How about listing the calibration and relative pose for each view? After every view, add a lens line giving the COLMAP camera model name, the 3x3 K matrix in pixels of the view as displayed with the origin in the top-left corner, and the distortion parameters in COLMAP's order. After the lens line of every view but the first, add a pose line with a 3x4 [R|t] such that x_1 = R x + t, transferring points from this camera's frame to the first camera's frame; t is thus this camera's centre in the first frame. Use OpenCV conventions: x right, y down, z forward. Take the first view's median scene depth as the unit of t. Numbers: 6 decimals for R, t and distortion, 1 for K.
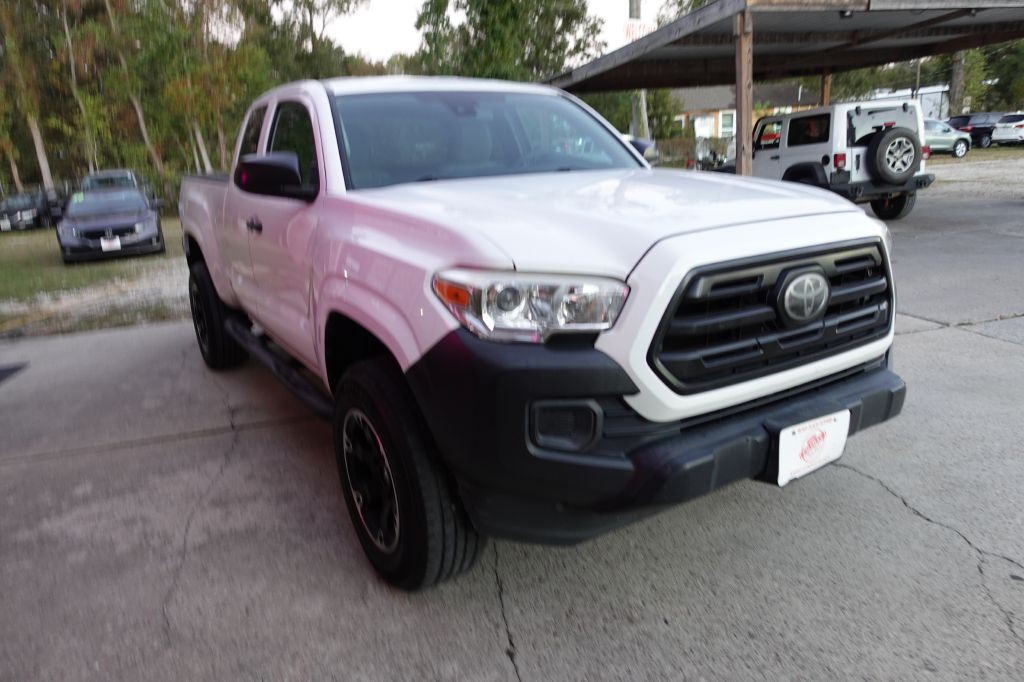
lens RADIAL K [[709.9, 0, 512.1], [0, 709.9, 337.1], [0, 0, 1]] dist [0.004527, -0.003101]
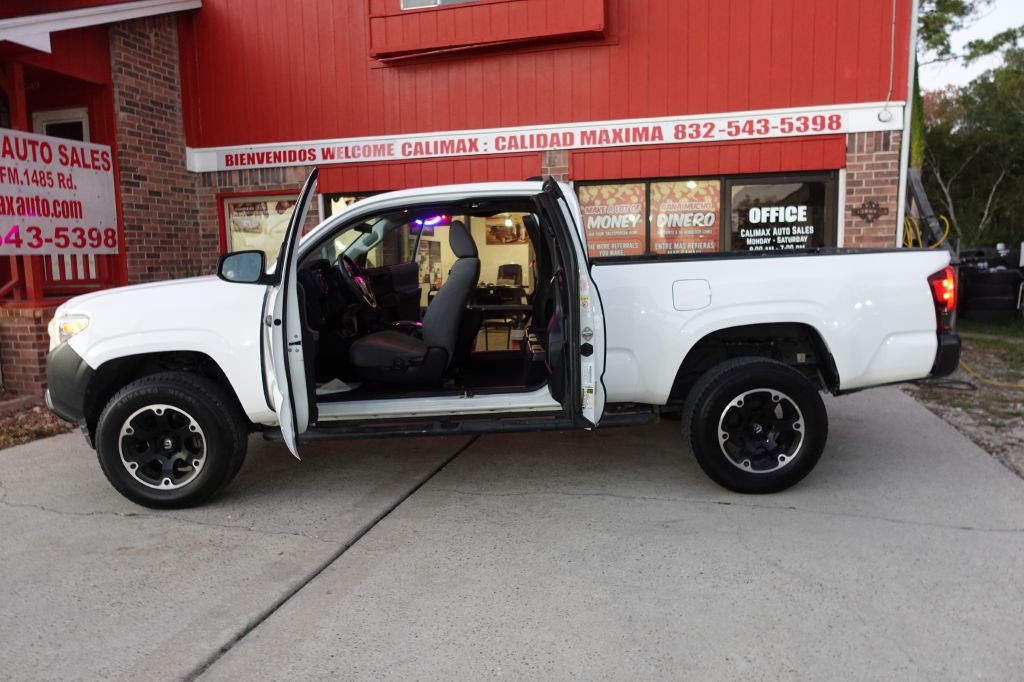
lens RADIAL K [[709.9, 0, 511.9], [0, 709.9, 338.6], [0, 0, 1]] dist [0.004527, -0.003101]
pose [[-0.525341, 0.175028, -0.832696, 0.410999], [-0.160336, 0.940722, 0.298889, -0.236507], [0.835649, 0.290530, -0.466137, 0.815881]]
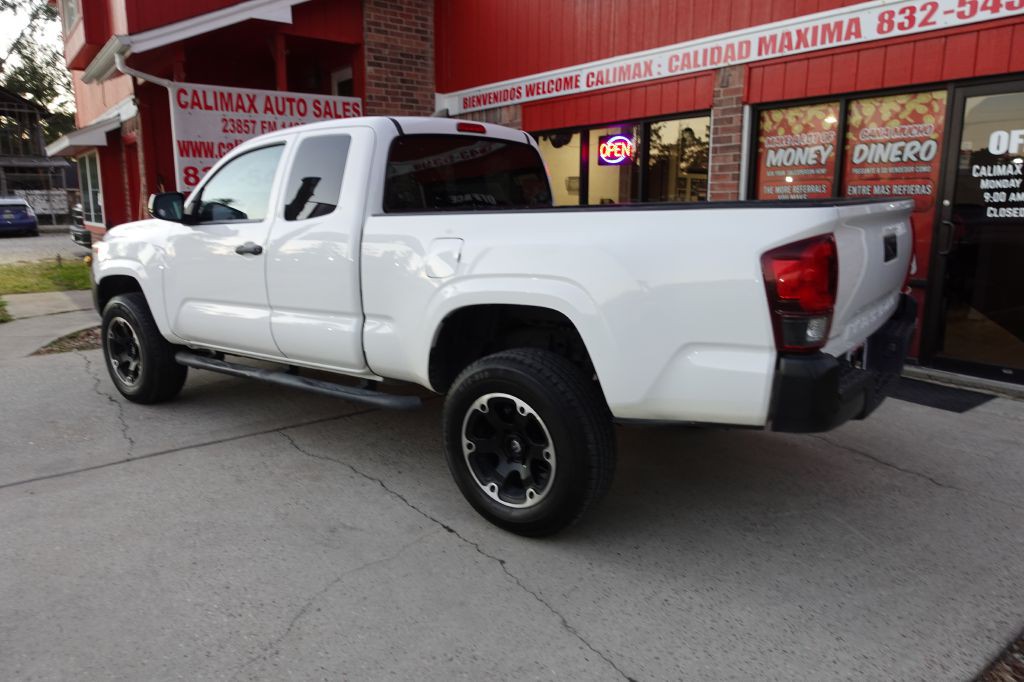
lens RADIAL K [[709.9, 0, 512.8], [0, 709.9, 339.6], [0, 0, 1]] dist [0.004527, -0.003101]
pose [[-0.935523, 0.135232, -0.326356, 0.033380], [-0.024398, 0.896890, 0.441581, -0.266686], [0.352421, 0.421072, -0.835762, 1.026423]]
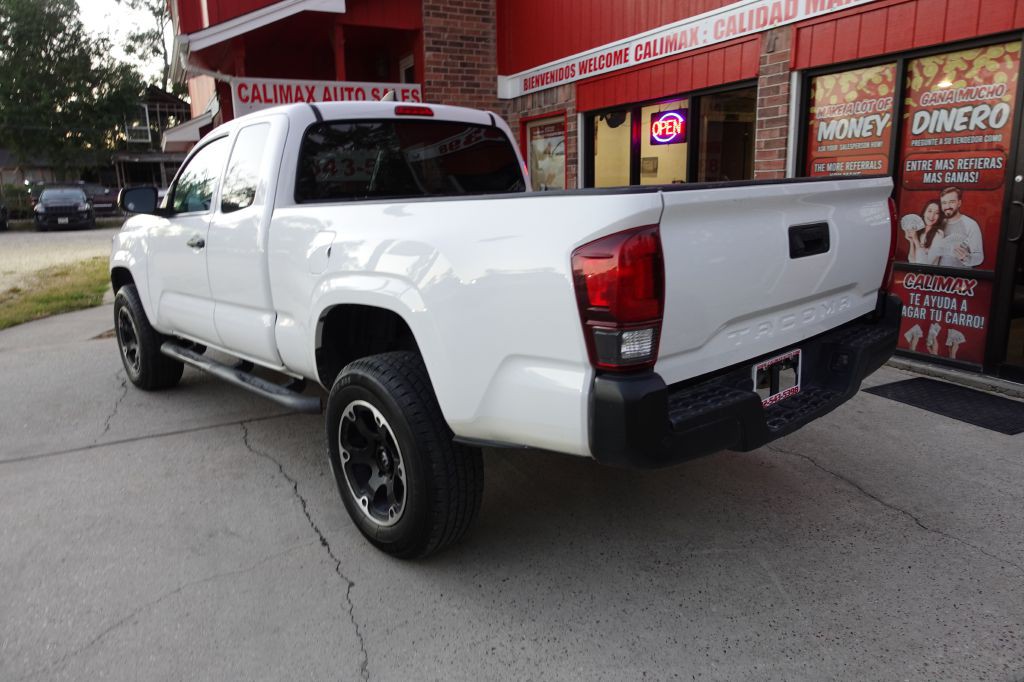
lens RADIAL K [[709.9, 0, 511.9], [0, 709.9, 339.6], [0, 0, 1]] dist [0.004527, -0.003101]
pose [[-0.982175, 0.123283, -0.141891, -0.097216], [0.044978, 0.887086, 0.459408, -0.257452], [0.182506, 0.444838, -0.876819, 1.024748]]
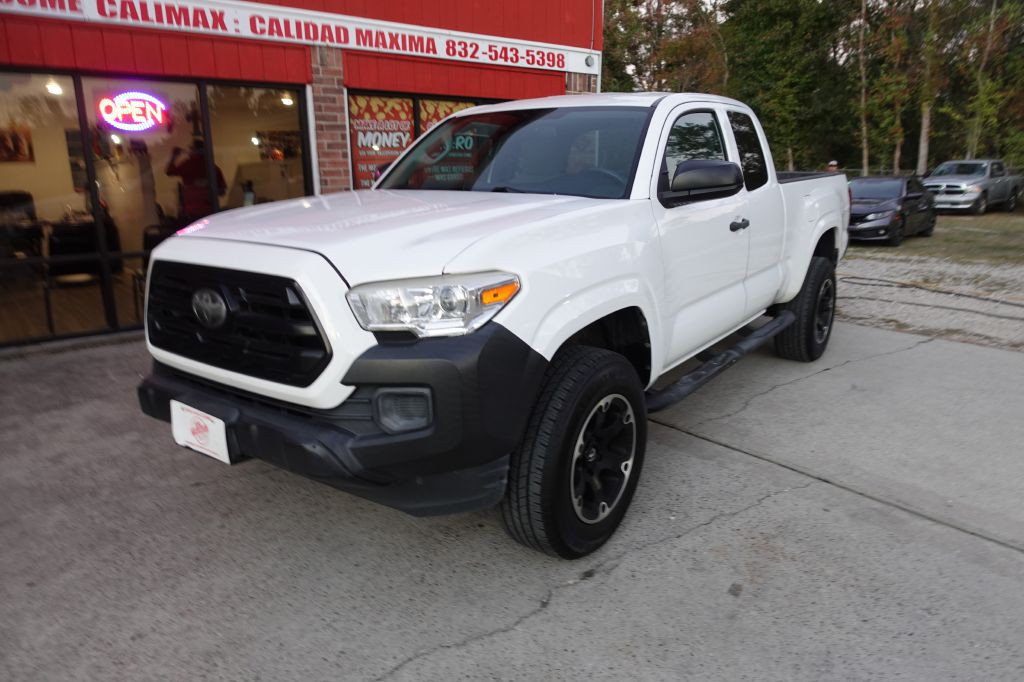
lens RADIAL K [[709.9, 0, 512.6], [0, 709.9, 341.5], [0, 0, 1]] dist [0.004527, -0.003101]
pose [[0.370329, 0.273966, -0.887580, 0.400534], [-0.248036, 0.949988, 0.189740, -0.084643], [0.895173, 0.149886, 0.419762, 0.232550]]
